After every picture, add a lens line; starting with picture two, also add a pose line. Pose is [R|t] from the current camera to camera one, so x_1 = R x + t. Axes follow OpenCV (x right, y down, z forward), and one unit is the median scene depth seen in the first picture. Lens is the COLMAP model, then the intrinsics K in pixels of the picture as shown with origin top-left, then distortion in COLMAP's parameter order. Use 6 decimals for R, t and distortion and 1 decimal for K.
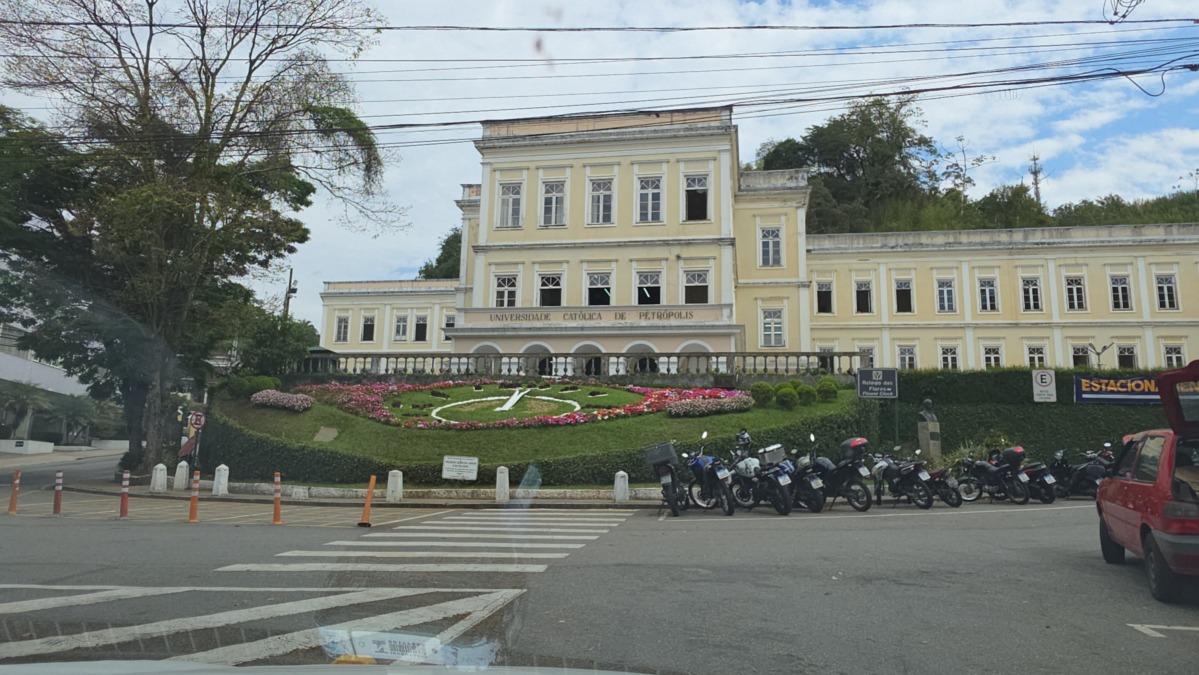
lens RADIAL K [[791.6, 0, 599.5], [0, 791.6, 337.5], [0, 0, 1]] dist [0.000592, 0.000026]
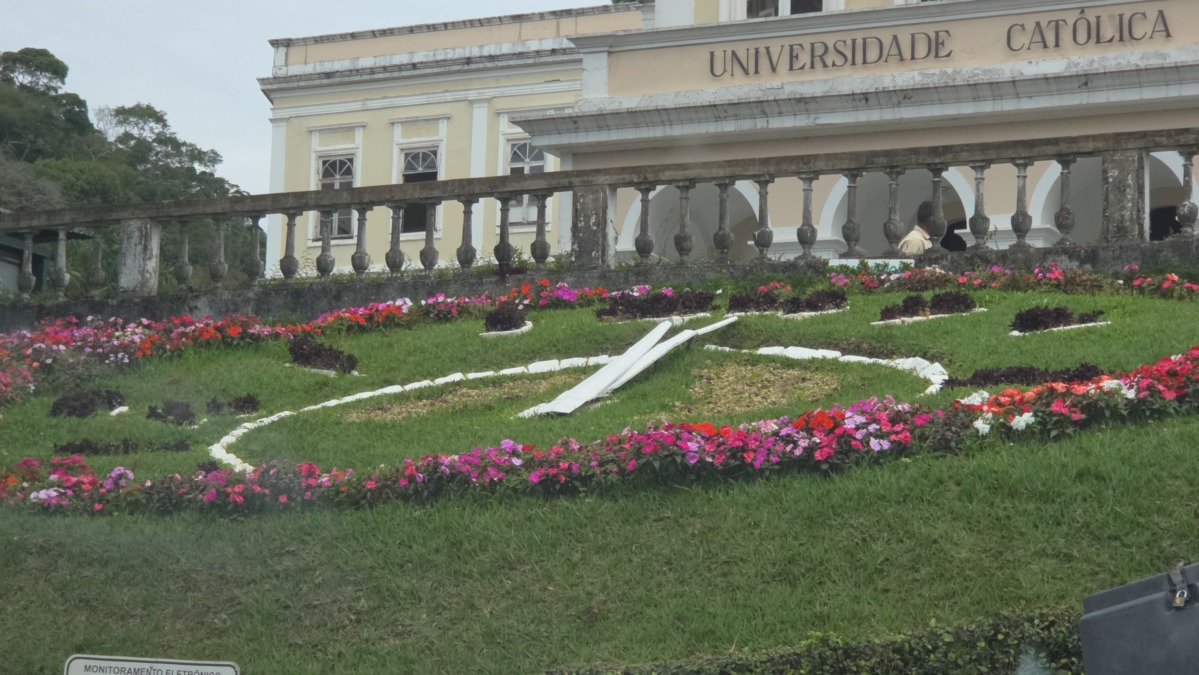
lens RADIAL K [[2554.0, 0, 599.5], [0, 2554.0, 337.5], [0, 0, 1]] dist [-0.023233, 0.147093]
pose [[0.963386, -0.040707, -0.265009, 0.051848], [0.051301, 0.998132, 0.033178, 0.045462], [0.263163, -0.045559, 0.963675, 0.336034]]
